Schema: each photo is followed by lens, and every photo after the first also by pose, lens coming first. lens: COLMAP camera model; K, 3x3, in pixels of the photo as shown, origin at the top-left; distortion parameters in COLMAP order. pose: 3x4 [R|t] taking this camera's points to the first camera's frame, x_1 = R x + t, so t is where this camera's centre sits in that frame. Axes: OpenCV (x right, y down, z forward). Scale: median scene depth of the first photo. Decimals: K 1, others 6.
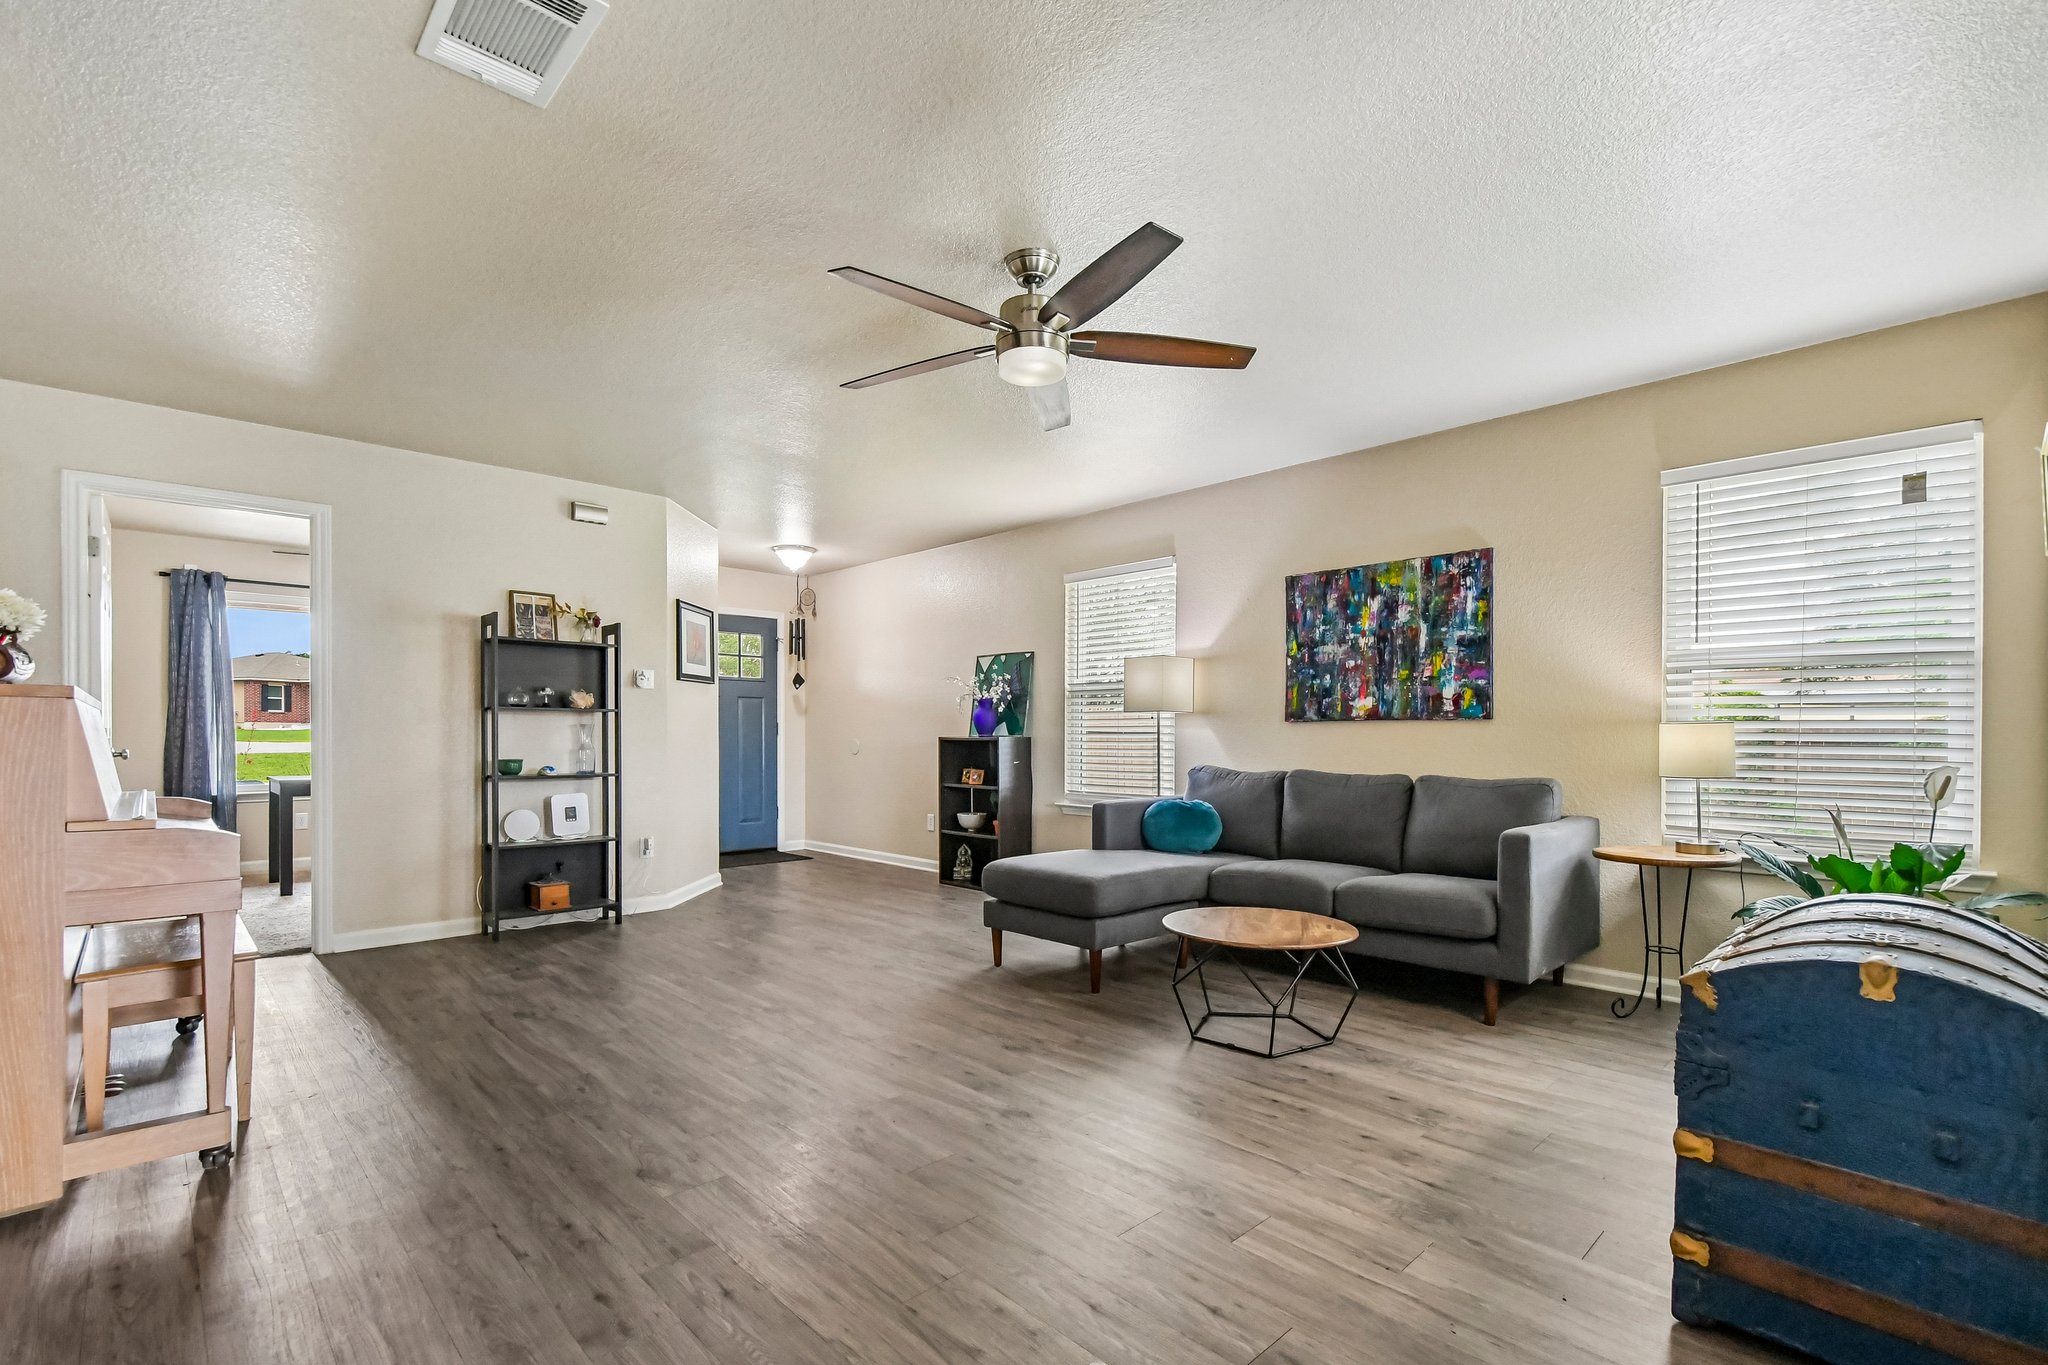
lens RADIAL K [[911.7, 0, 1017.3], [0, 911.7, 738.2], [0, 0, 1]] dist [0.000881, -0.003341]
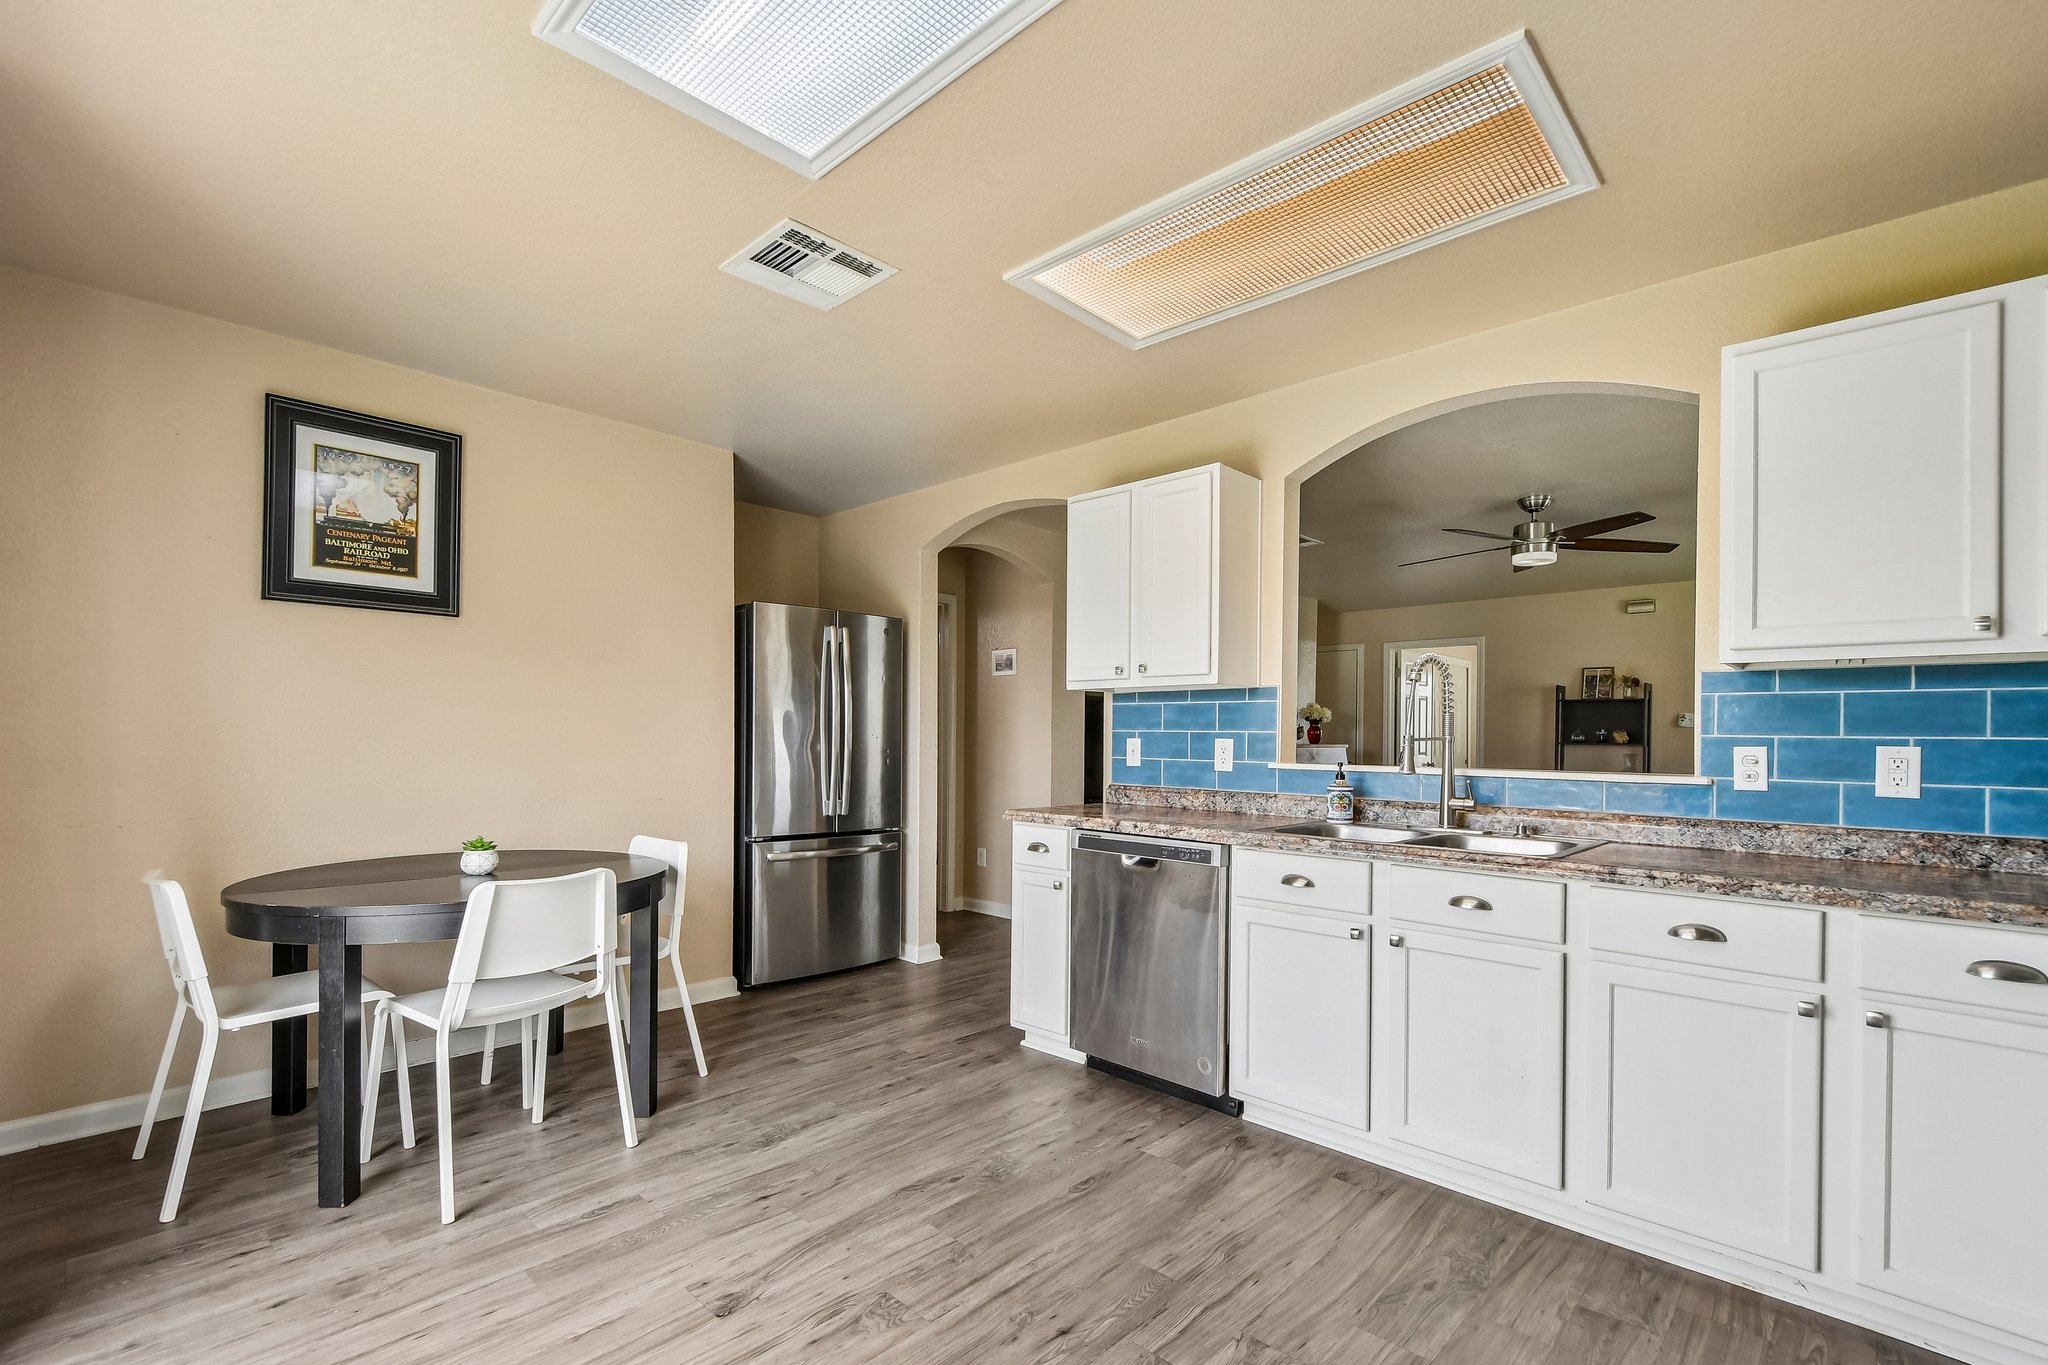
lens RADIAL K [[911.7, 0, 1017.3], [0, 911.7, 738.2], [0, 0, 1]] dist [0.000881, -0.003341]
pose [[0.037510, -0.000726, -0.999296, 1.013161], [-0.012940, 0.999916, -0.001213, -0.028194], [0.999212, 0.012977, 0.037498, -0.029099]]
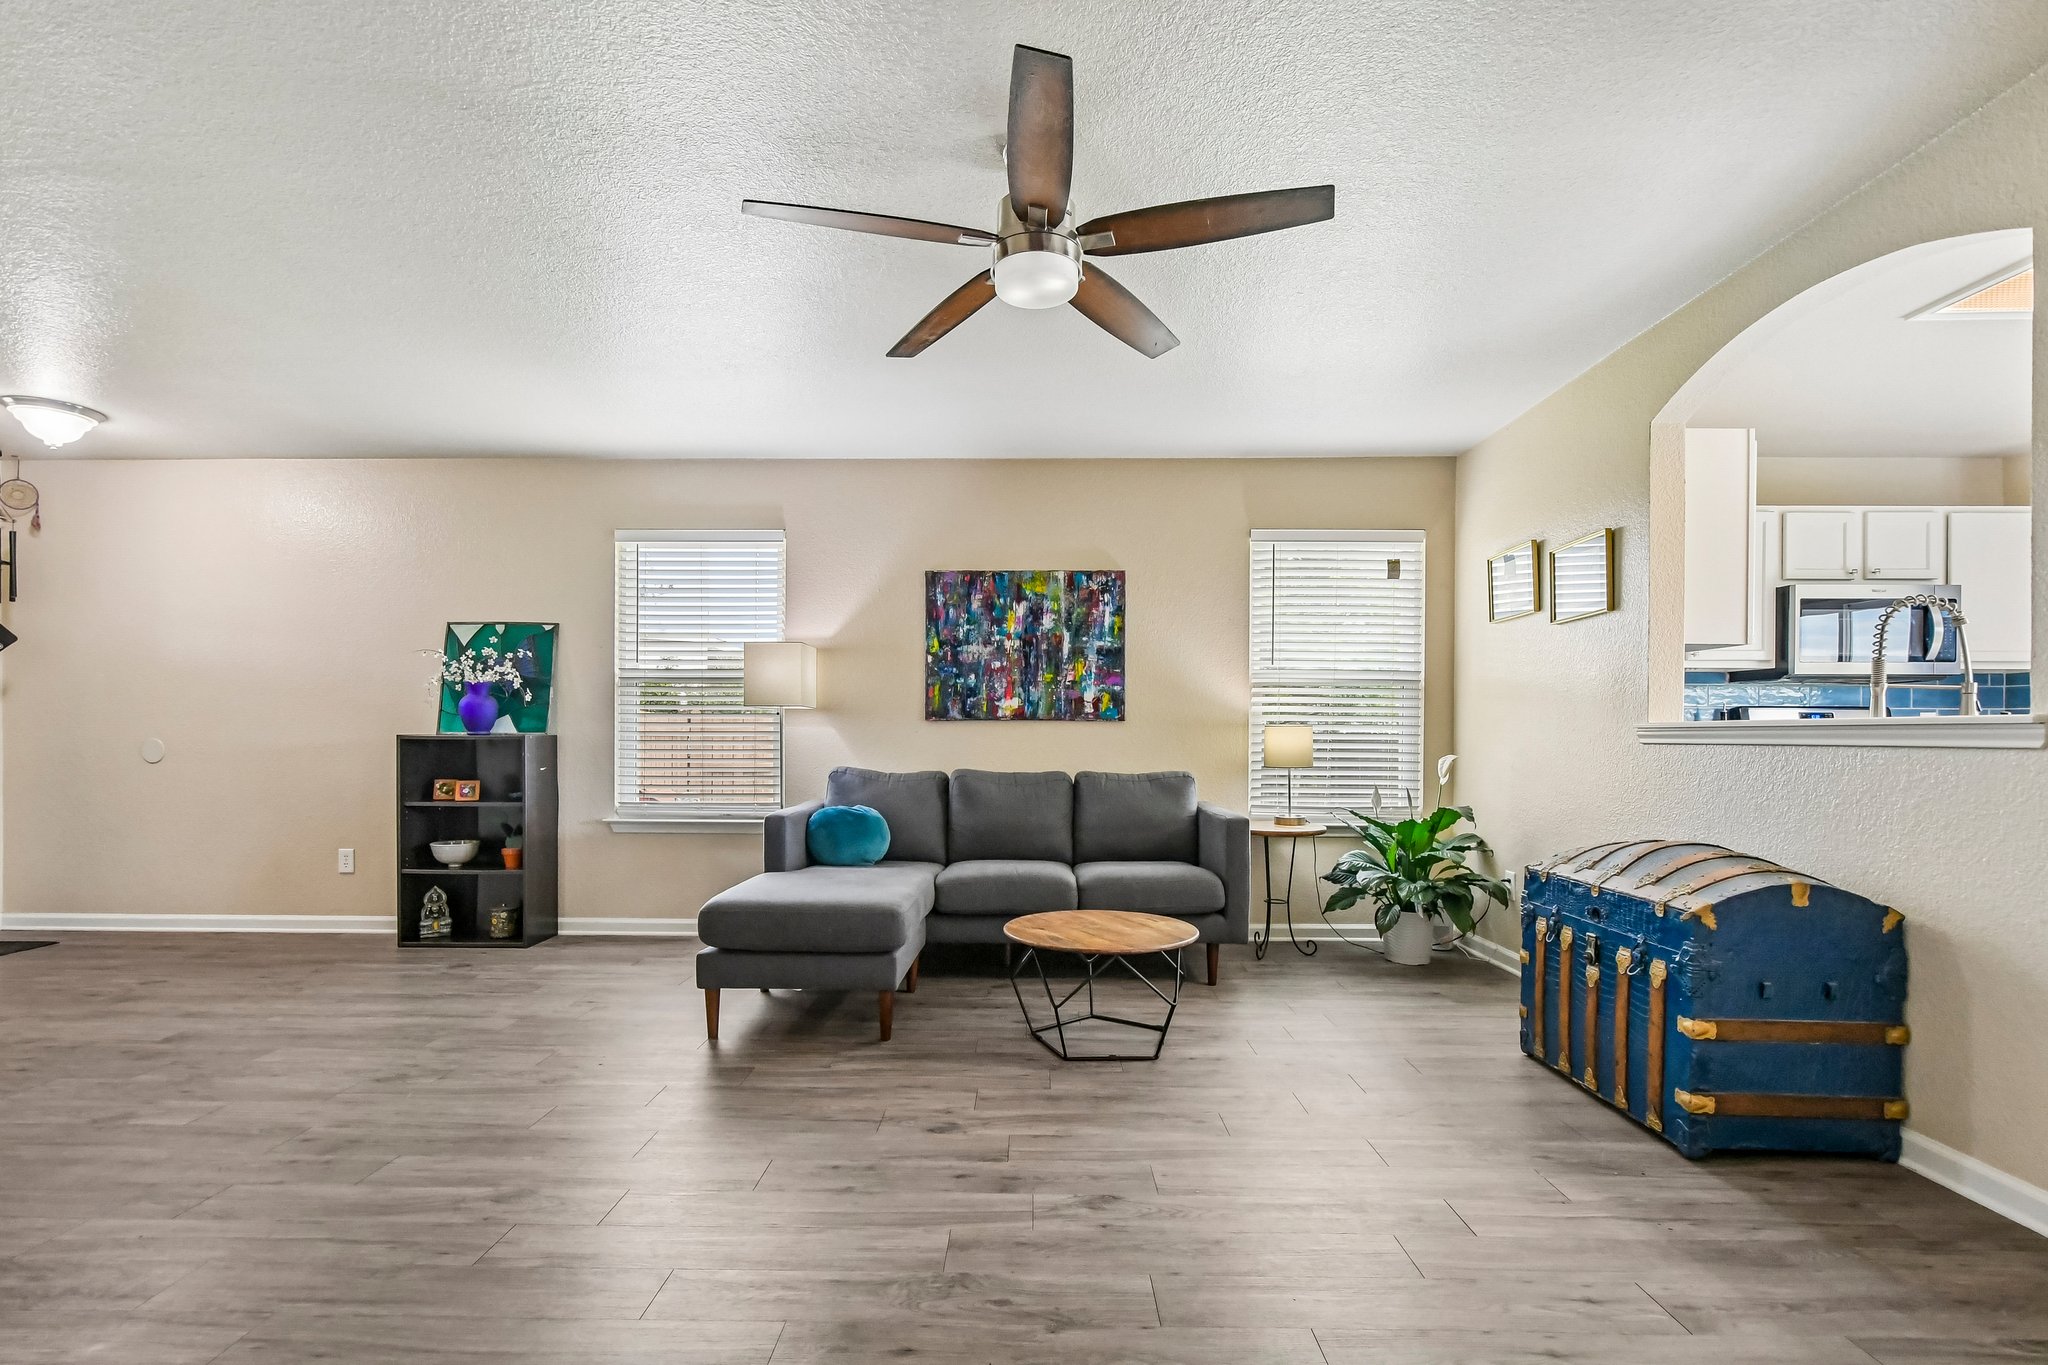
lens RADIAL K [[902.9, 0, 1021.8], [0, 902.9, 741.6], [0, 0, 1]] dist [0.000184, -0.000269]
pose [[0.706993, -0.002998, 0.707214, -0.322918], [-0.000849, 0.999987, 0.005088, -0.000347], [-0.707220, -0.004198, 0.706981, 0.252622]]
